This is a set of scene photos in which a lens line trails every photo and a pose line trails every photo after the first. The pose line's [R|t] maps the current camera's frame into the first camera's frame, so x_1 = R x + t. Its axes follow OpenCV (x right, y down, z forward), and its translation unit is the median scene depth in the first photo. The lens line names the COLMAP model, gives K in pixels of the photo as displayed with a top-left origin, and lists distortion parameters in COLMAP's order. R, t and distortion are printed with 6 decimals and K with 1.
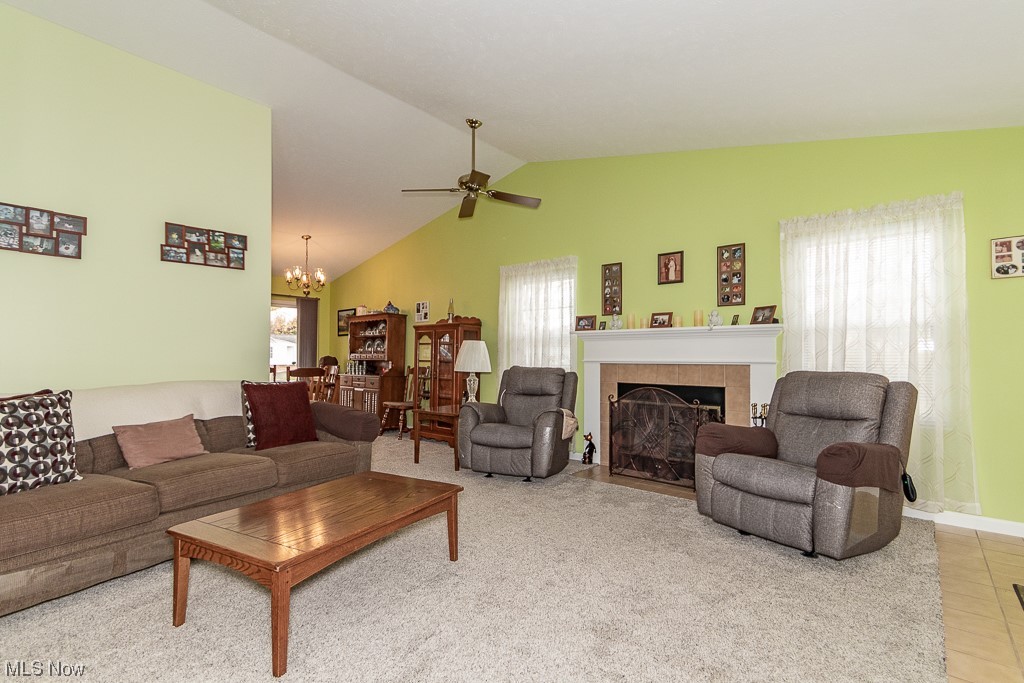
lens RADIAL K [[472.5, 0, 450.0], [0, 472.5, 352.1], [0, 0, 1]] dist [0.033436, -0.000991]
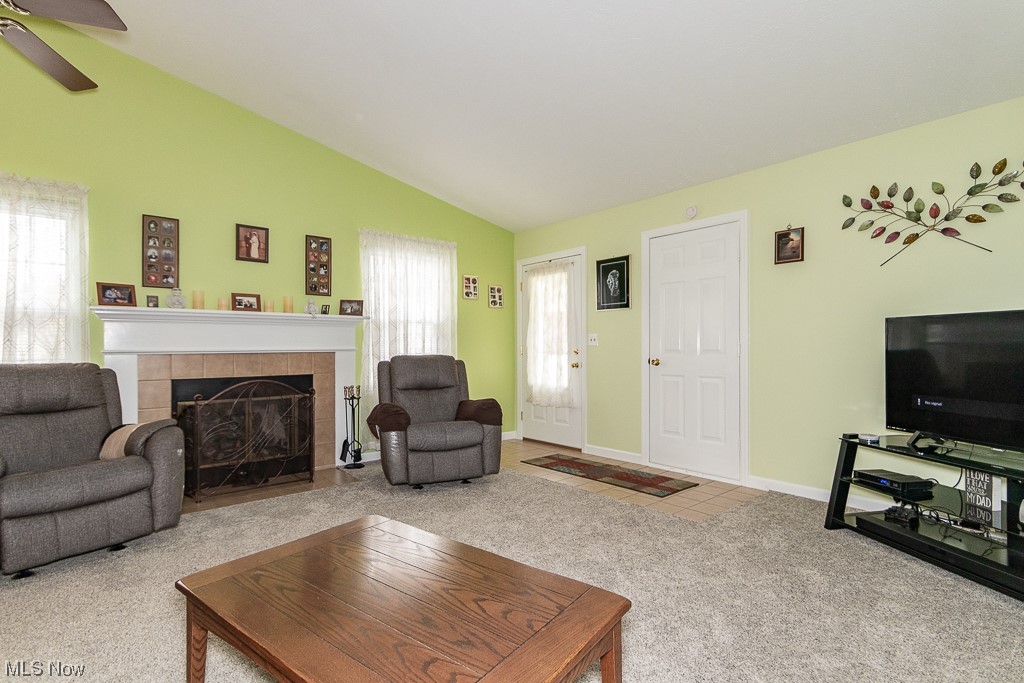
lens RADIAL K [[539.9, 0, 521.6], [0, 539.9, 346.0], [0, 0, 1]] dist [0.011869, -0.003807]
pose [[0.064363, -0.005188, 0.997913, -0.520868], [-0.006335, 0.999964, 0.005608, 0.003324], [-0.997906, -0.006683, 0.064328, 0.455461]]
